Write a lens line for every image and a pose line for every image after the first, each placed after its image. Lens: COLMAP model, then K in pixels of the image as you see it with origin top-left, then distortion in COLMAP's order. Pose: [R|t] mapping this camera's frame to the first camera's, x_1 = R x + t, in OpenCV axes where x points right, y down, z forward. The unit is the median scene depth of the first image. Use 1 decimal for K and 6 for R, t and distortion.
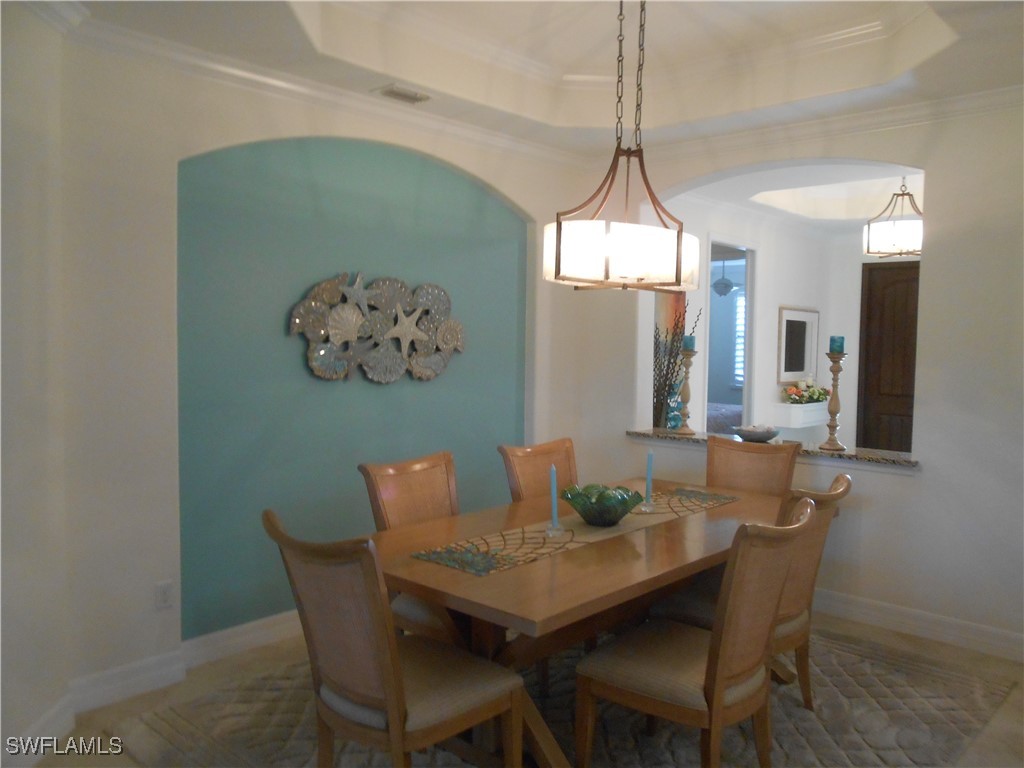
lens RADIAL K [[826.2, 0, 508.6], [0, 826.2, 384.2], [0, 0, 1]] dist [-0.010541, 0.004531]
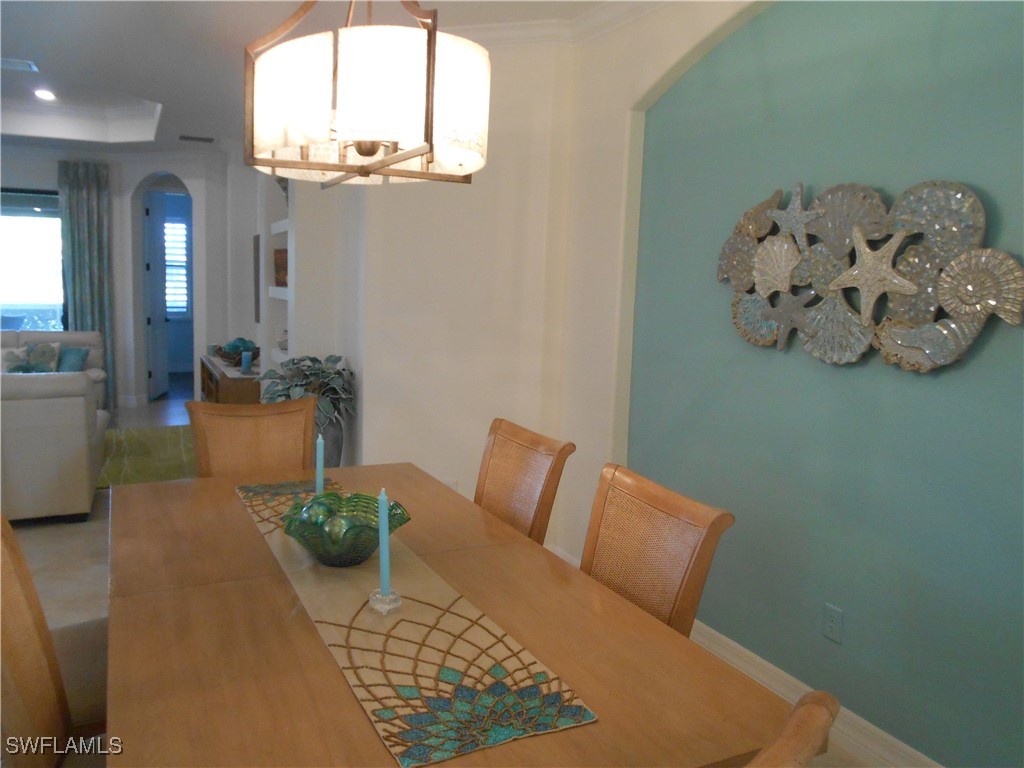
lens RADIAL K [[767.4, 0, 511.6], [0, 767.4, 362.3], [0, 0, 1]] dist [-0.007761, -0.006469]
pose [[-0.355279, 0.077079, -0.931577, 0.453077], [-0.087251, 0.989509, 0.115147, -0.046534], [0.930679, 0.122191, -0.344827, 0.982730]]
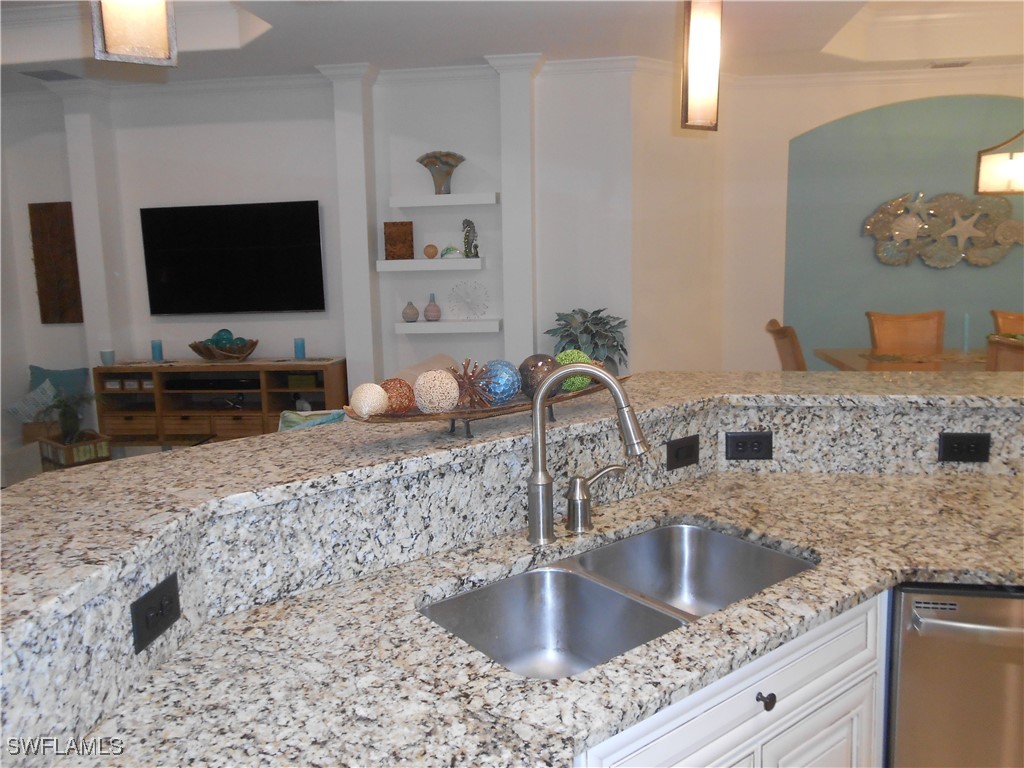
lens RADIAL K [[813.8, 0, 487.6], [0, 813.8, 375.7], [0, 0, 1]] dist [-0.009005, 0.004633]
pose [[0.572547, 0.101307, -0.813589, 0.568670], [-0.016812, 0.993579, 0.111889, 0.040396], [0.819699, -0.050384, 0.570574, -0.461806]]
